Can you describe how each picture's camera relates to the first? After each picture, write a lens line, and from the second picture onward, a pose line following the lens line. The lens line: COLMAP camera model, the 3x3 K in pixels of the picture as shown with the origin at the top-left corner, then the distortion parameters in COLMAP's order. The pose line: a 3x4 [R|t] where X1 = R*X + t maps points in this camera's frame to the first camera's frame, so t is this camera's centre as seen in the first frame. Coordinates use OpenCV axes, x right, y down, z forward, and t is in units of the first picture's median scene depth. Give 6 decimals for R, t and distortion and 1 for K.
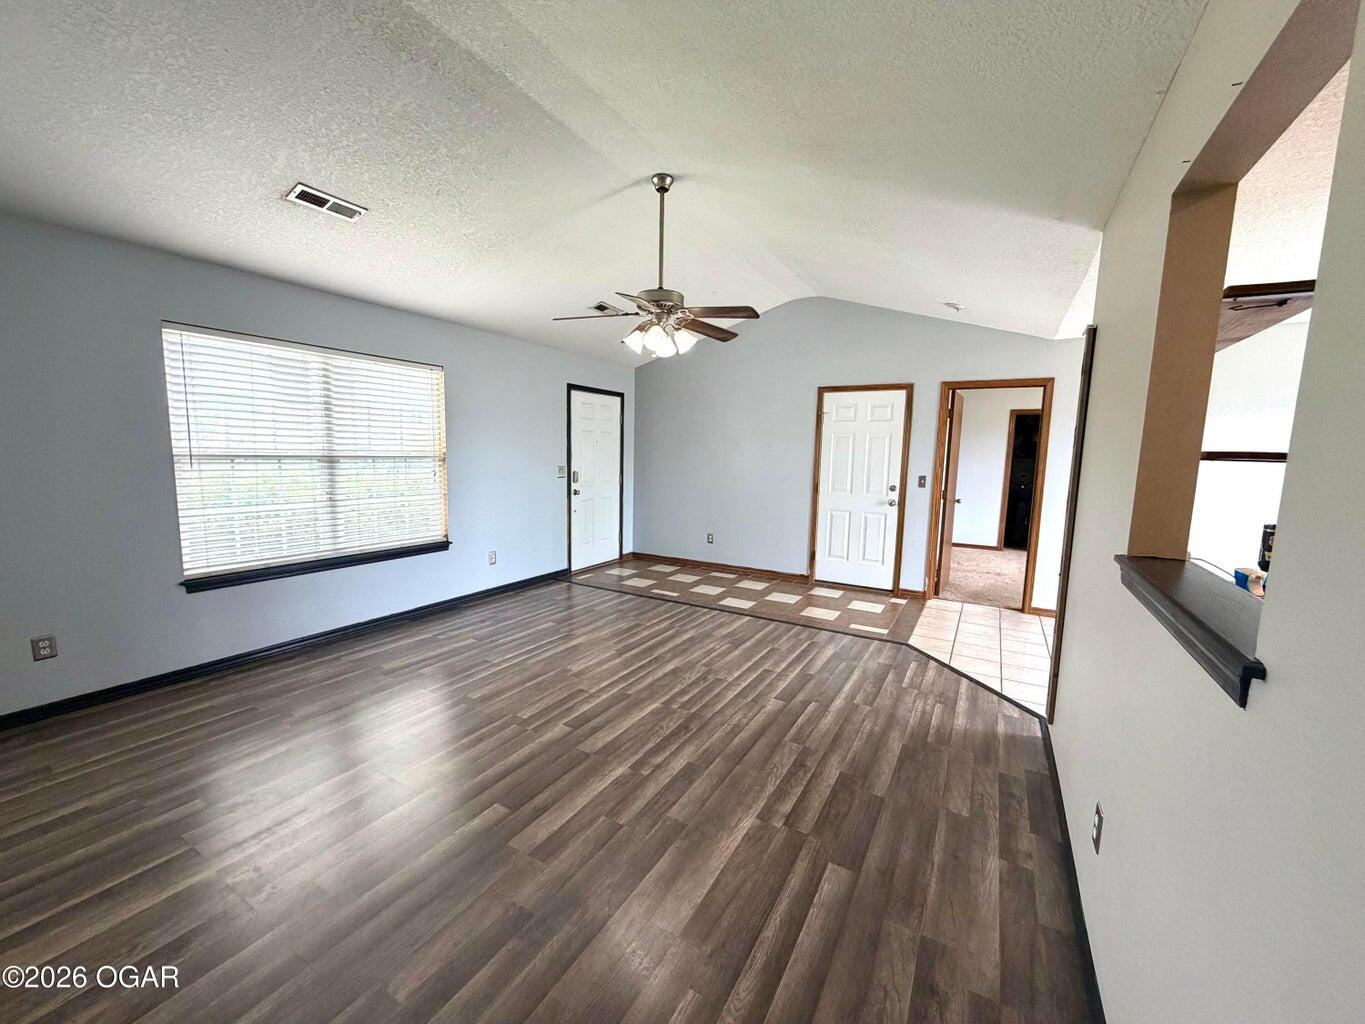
lens RADIAL K [[541.2, 0, 676.3], [0, 541.2, 509.3], [0, 0, 1]] dist [0.001292, 0.000058]
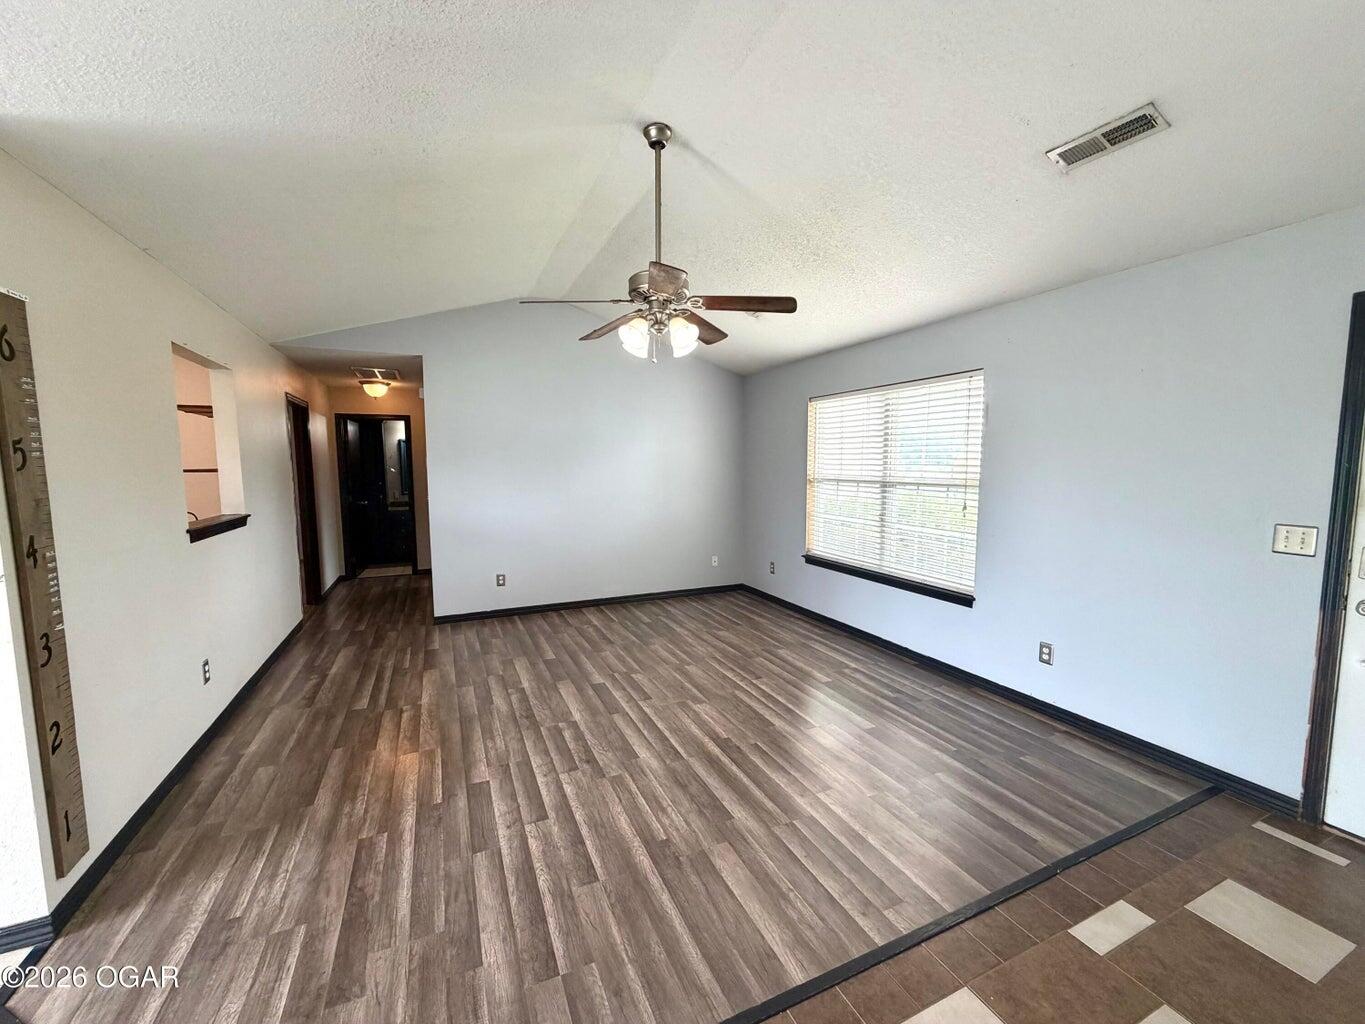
lens RADIAL K [[541.2, 0, 676.3], [0, 541.2, 509.3], [0, 0, 1]] dist [0.001292, 0.000058]
pose [[-0.581830, 0.051061, -0.811706, 0.618744], [-0.095710, 0.986794, 0.130680, -0.173917], [0.807659, 0.153722, -0.569259, 1.538212]]
